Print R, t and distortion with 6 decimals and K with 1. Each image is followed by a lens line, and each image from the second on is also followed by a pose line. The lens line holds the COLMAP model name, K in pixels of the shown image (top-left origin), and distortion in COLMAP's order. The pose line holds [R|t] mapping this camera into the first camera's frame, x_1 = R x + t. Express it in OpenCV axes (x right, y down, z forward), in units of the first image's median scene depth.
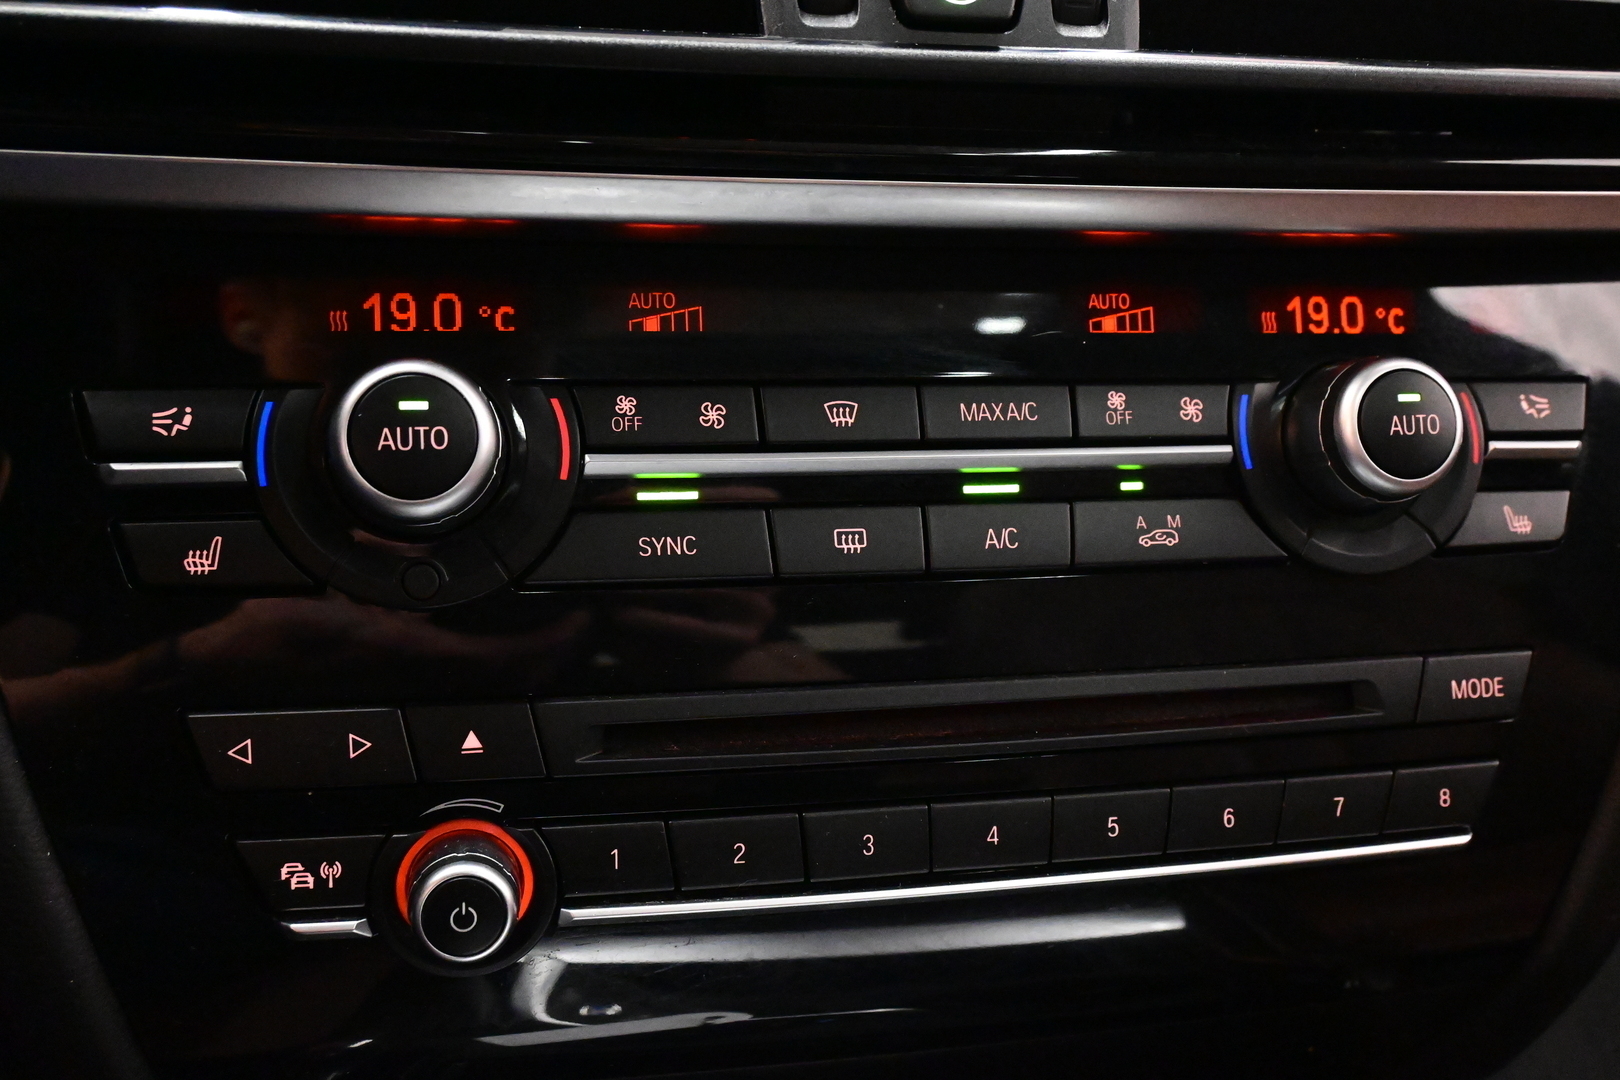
lens RADIAL K [[1466.5, 0, 812.3], [0, 1466.5, 531.6], [0, 0, 1]] dist [-0.007106, 0.000595]
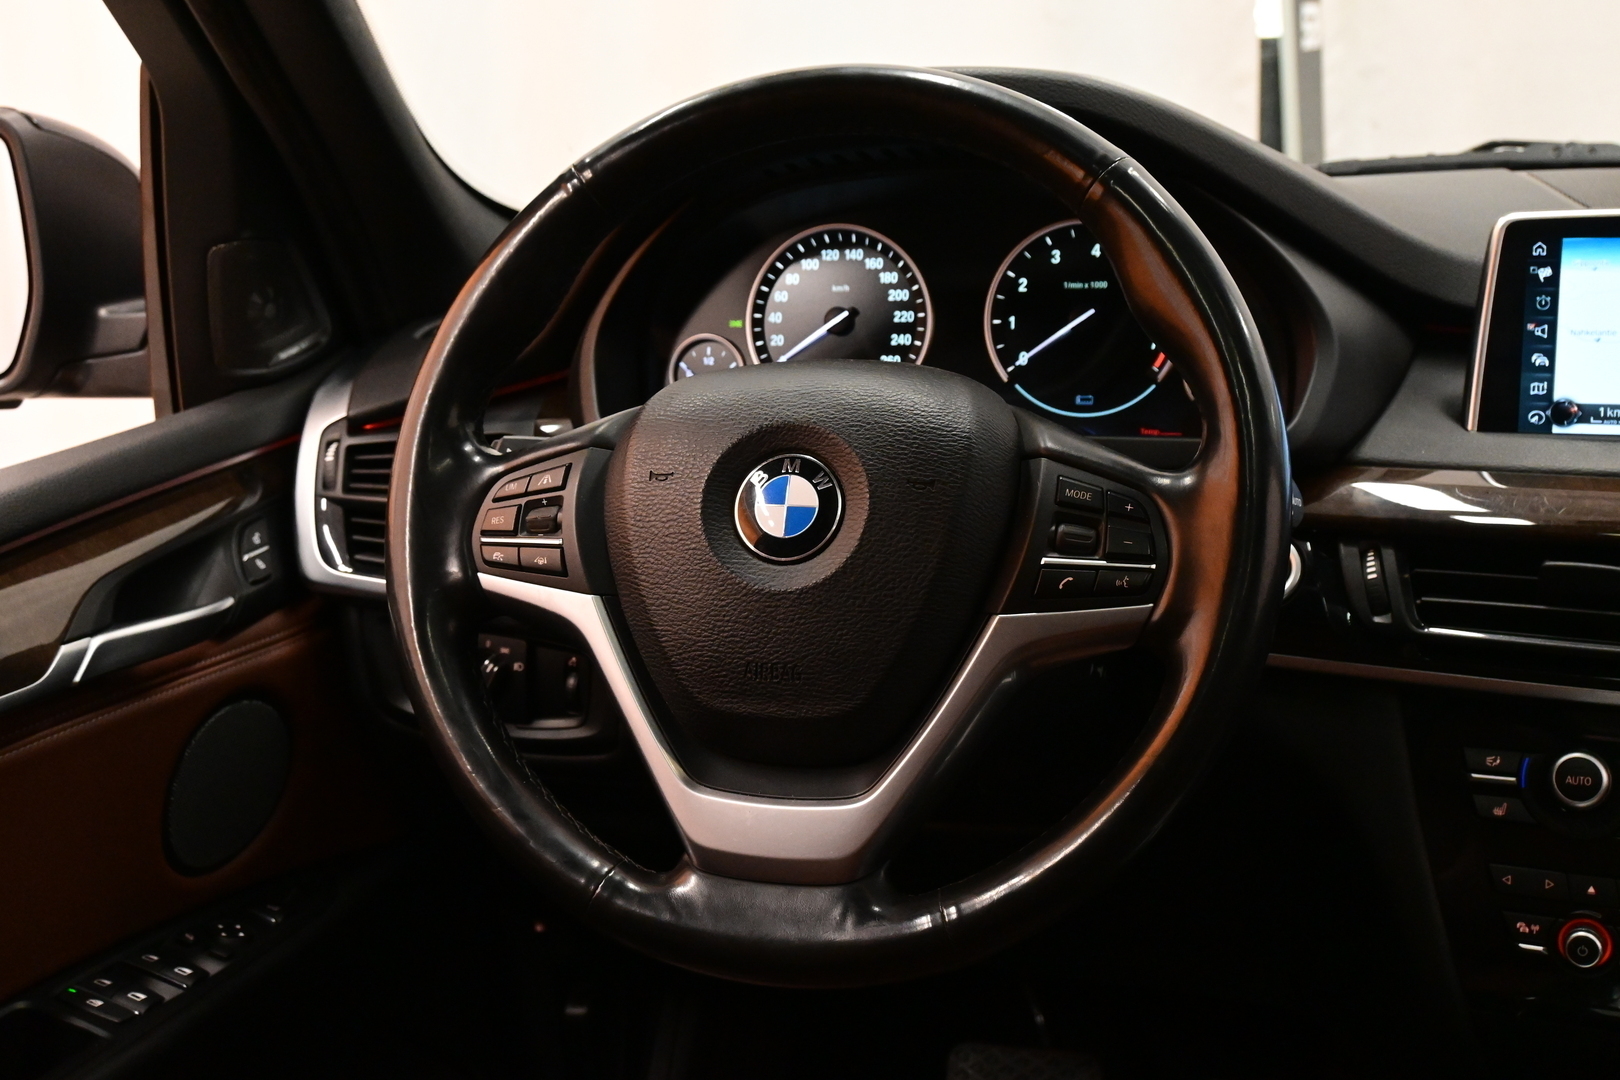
lens RADIAL K [[2050.2, 0, 822.5], [0, 2050.2, 525.2], [0, 0, 1]] dist [0.007325, 0.000000]
pose [[0.814035, 0.058422, -0.577871, 0.782049], [-0.096773, 0.994664, -0.035763, -0.260146], [0.572698, 0.085034, 0.815344, -3.034818]]
